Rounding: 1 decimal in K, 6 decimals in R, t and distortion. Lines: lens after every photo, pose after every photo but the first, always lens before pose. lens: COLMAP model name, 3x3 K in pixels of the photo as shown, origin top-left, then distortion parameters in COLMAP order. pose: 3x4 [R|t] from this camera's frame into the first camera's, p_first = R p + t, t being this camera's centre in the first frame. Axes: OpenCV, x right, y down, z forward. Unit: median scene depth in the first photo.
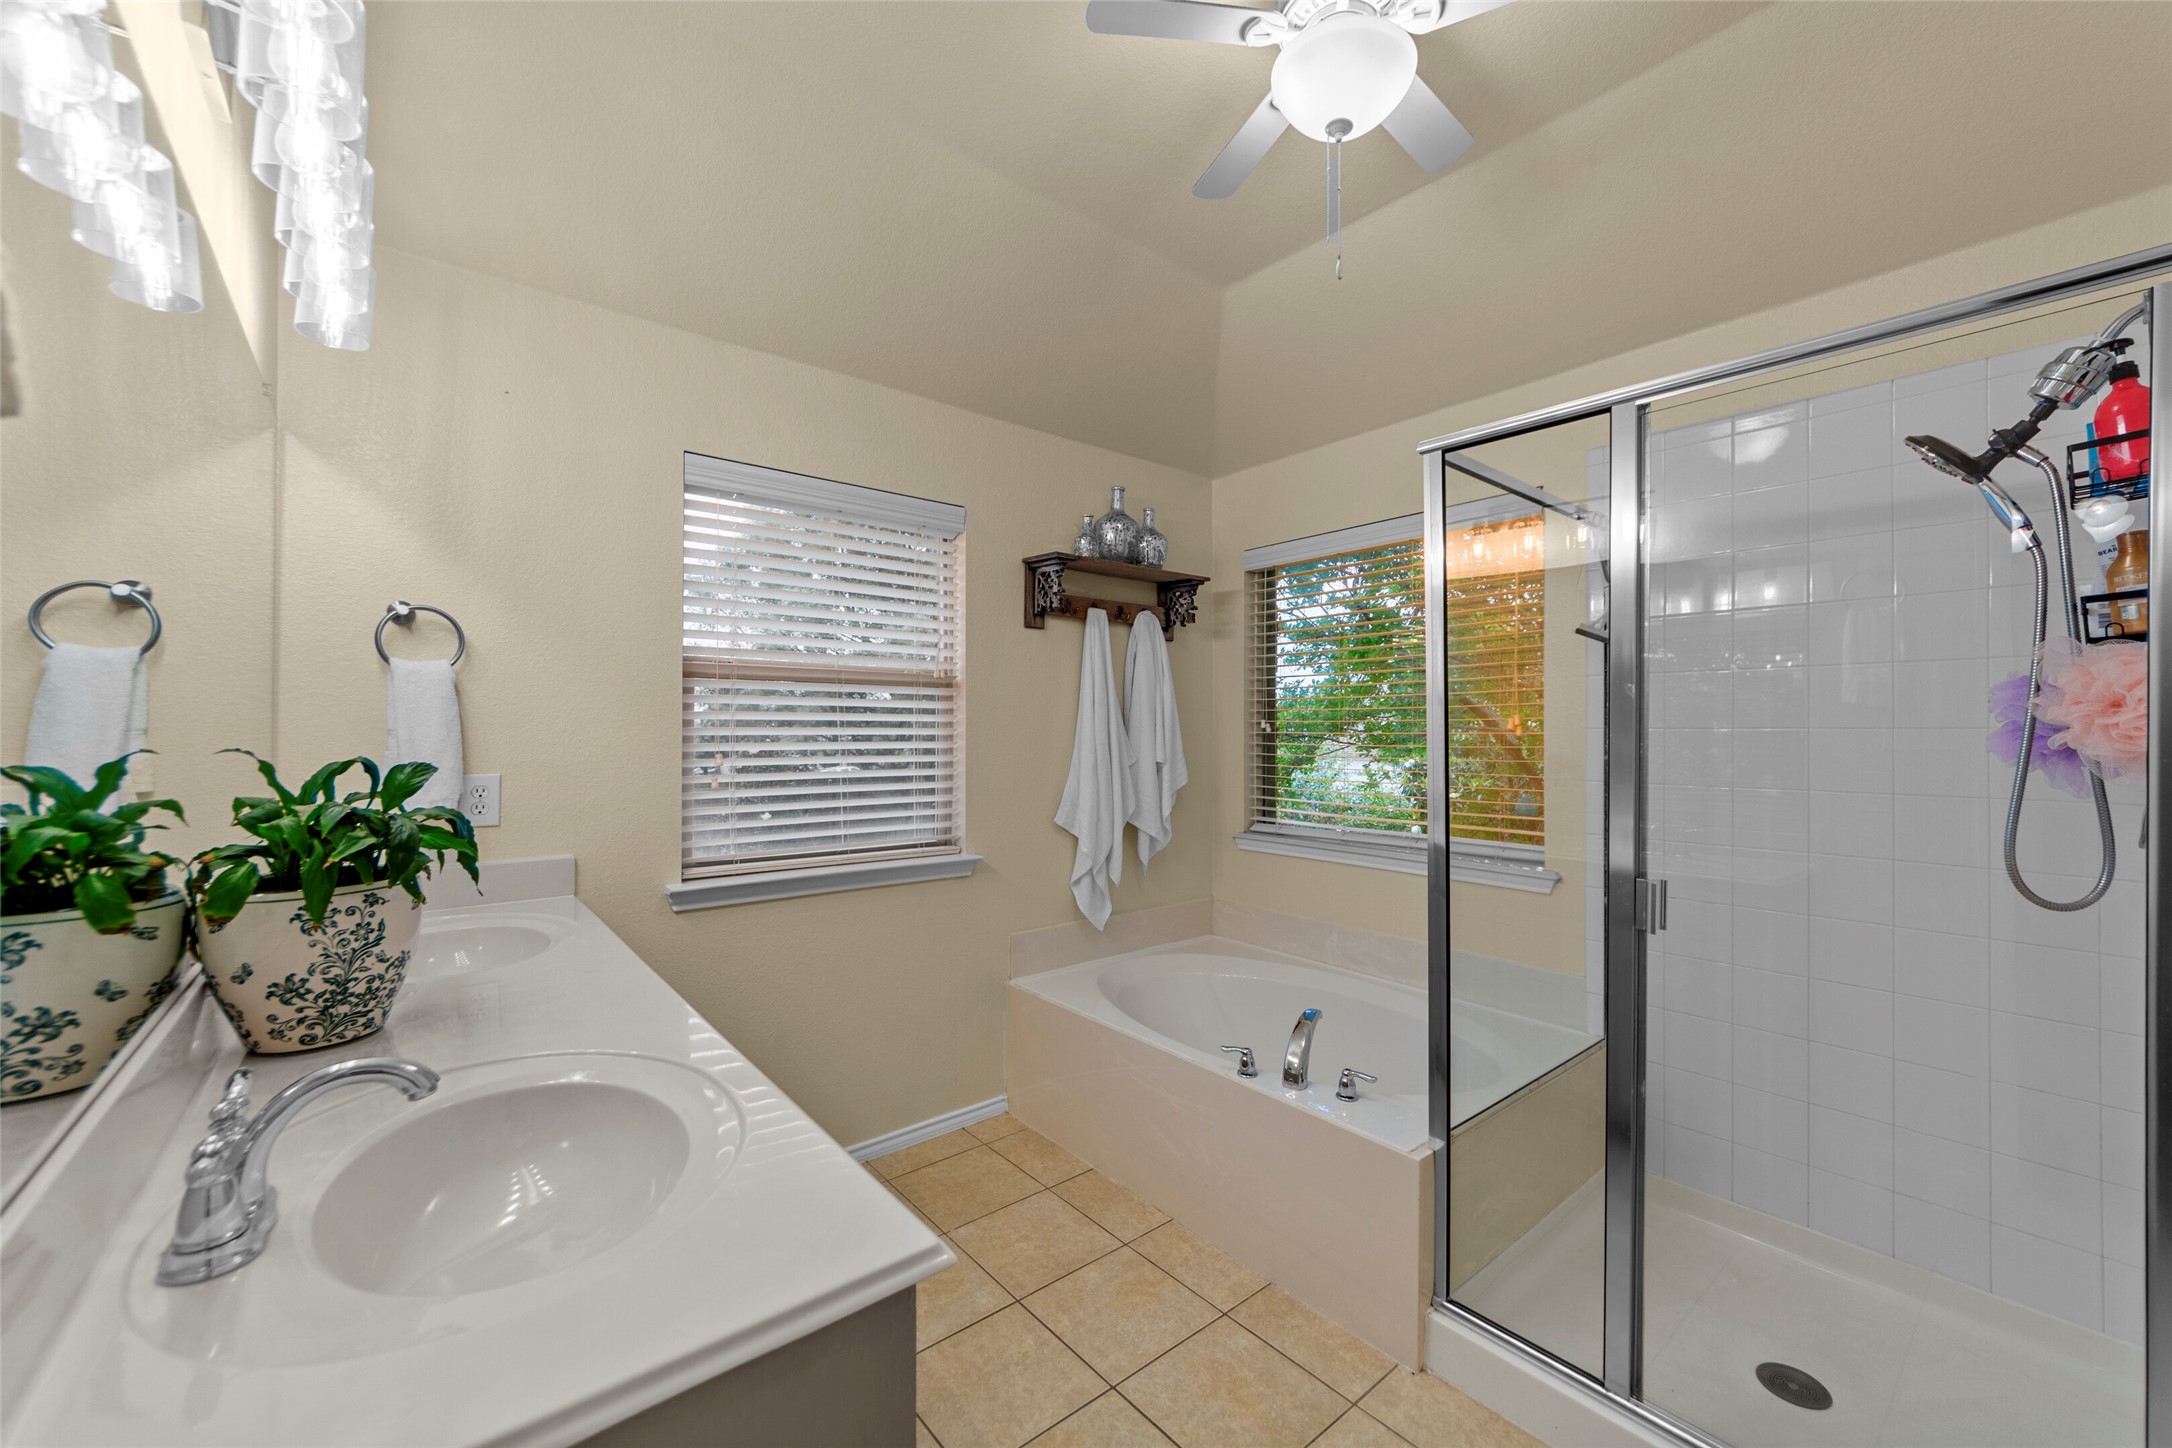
lens RADIAL K [[834.5, 0, 1094.7], [0, 834.5, 755.2], [0, 0, 1]] dist [-0.000483, -0.000437]
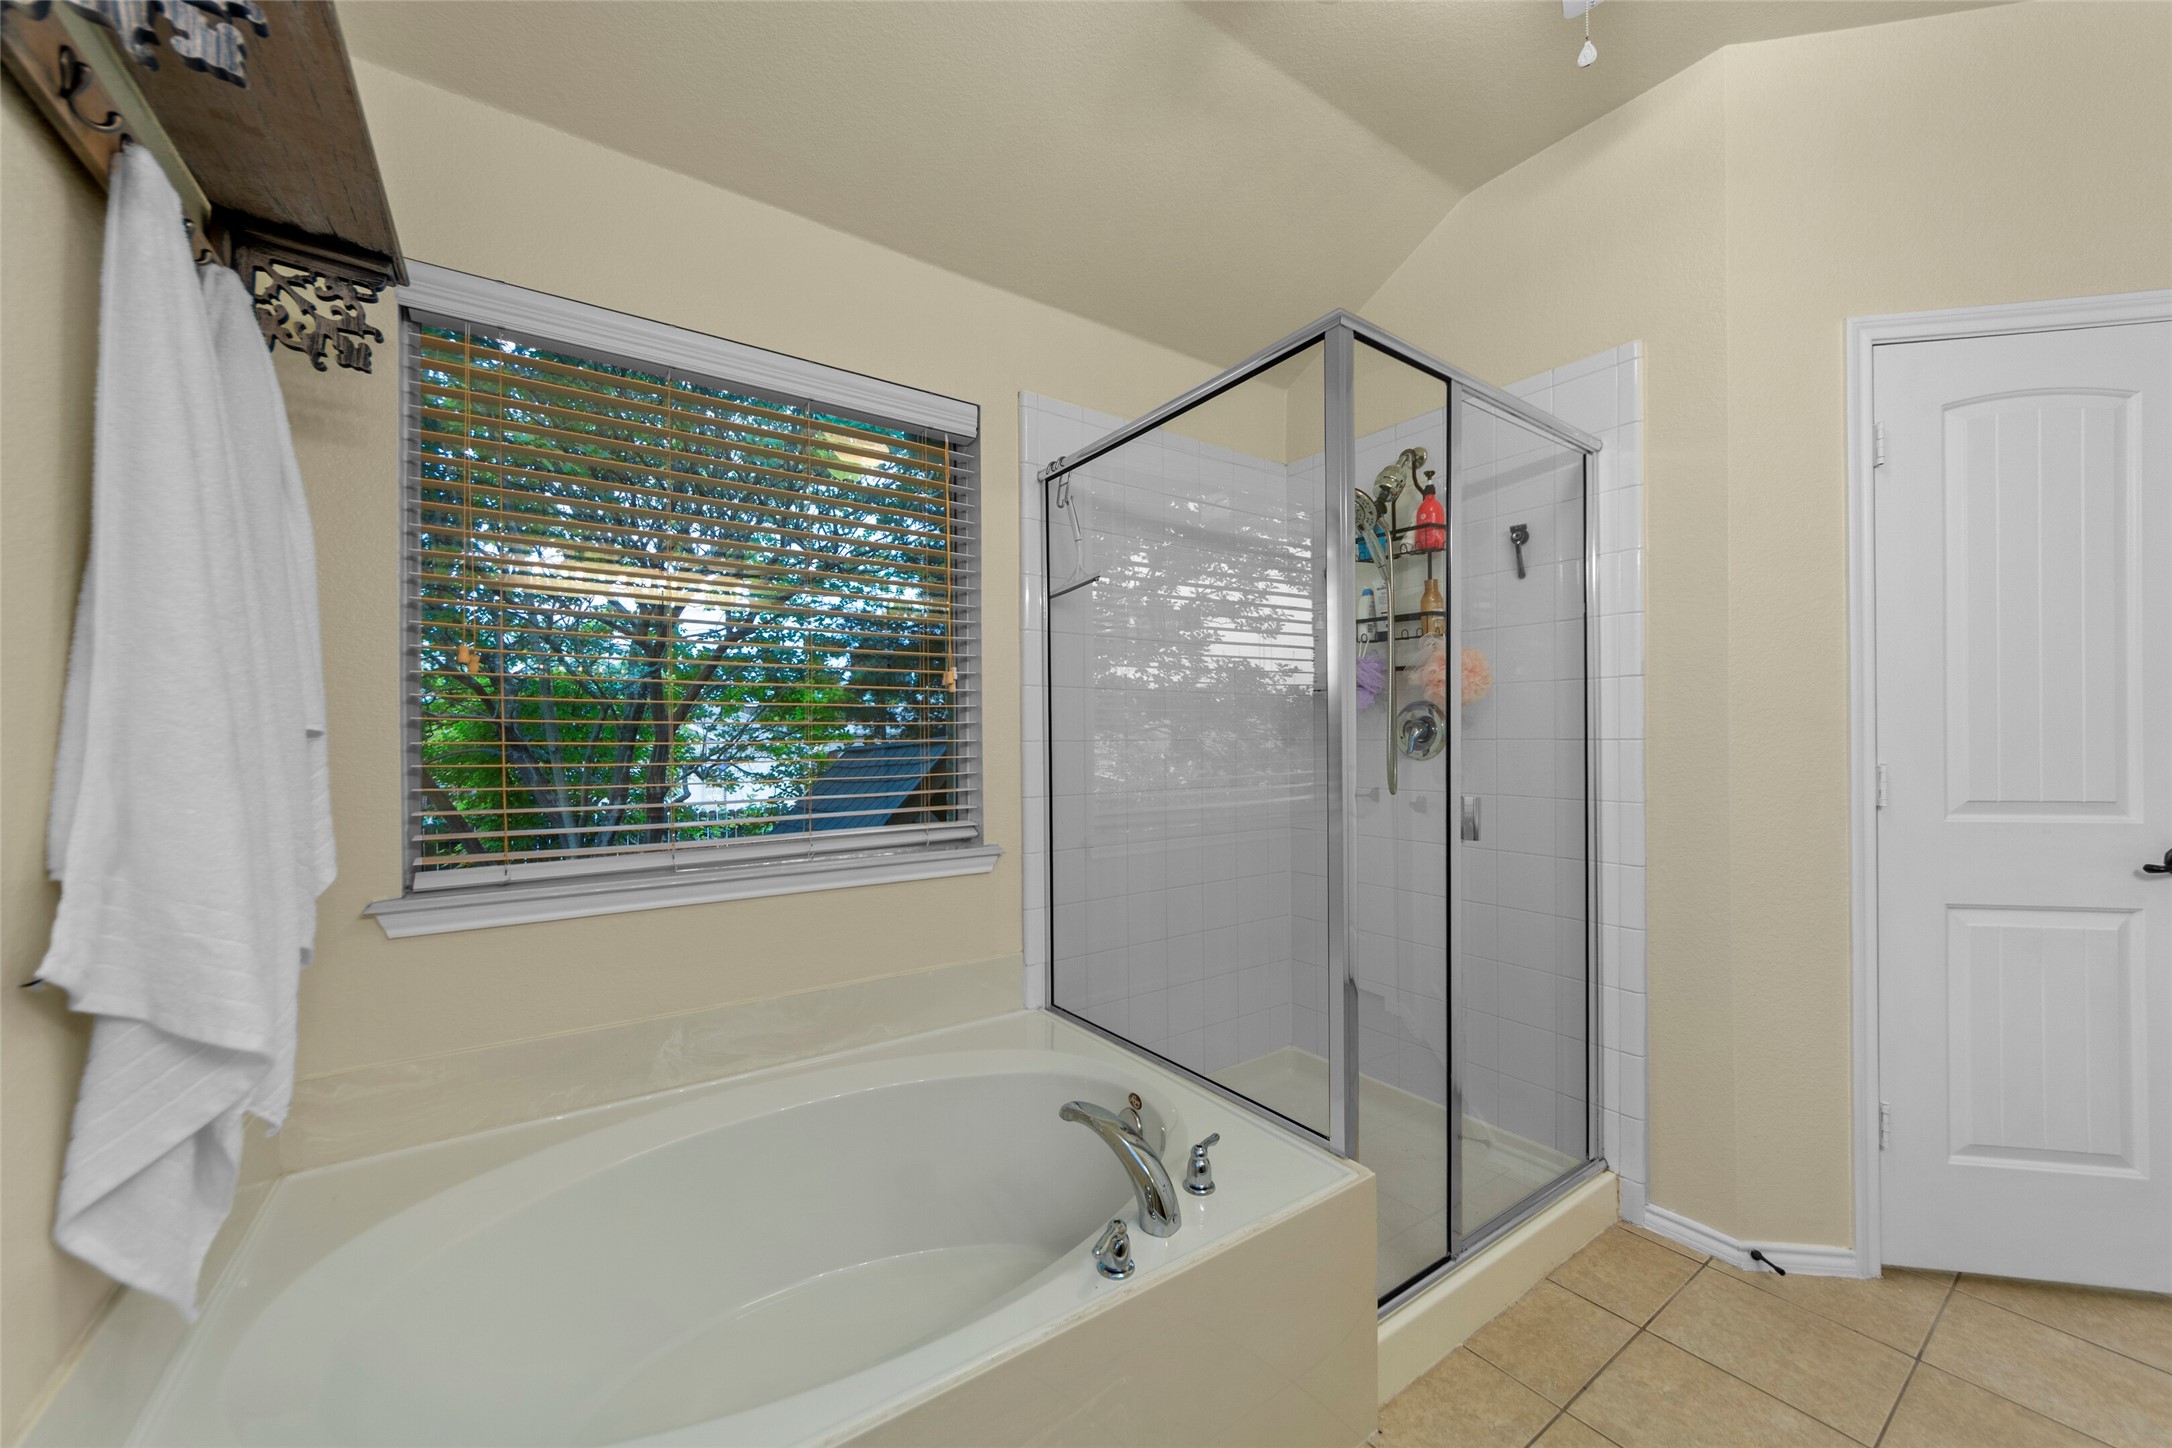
lens RADIAL K [[783.3, 0, 1089.5], [0, 783.3, 744.2], [0, 0, 1]] dist [0.001918, 0.000081]
pose [[0.085016, -0.007839, 0.996349, -0.230210], [0.036506, 0.999322, 0.004747, 0.026252], [-0.995711, 0.035969, 0.085244, 0.680658]]
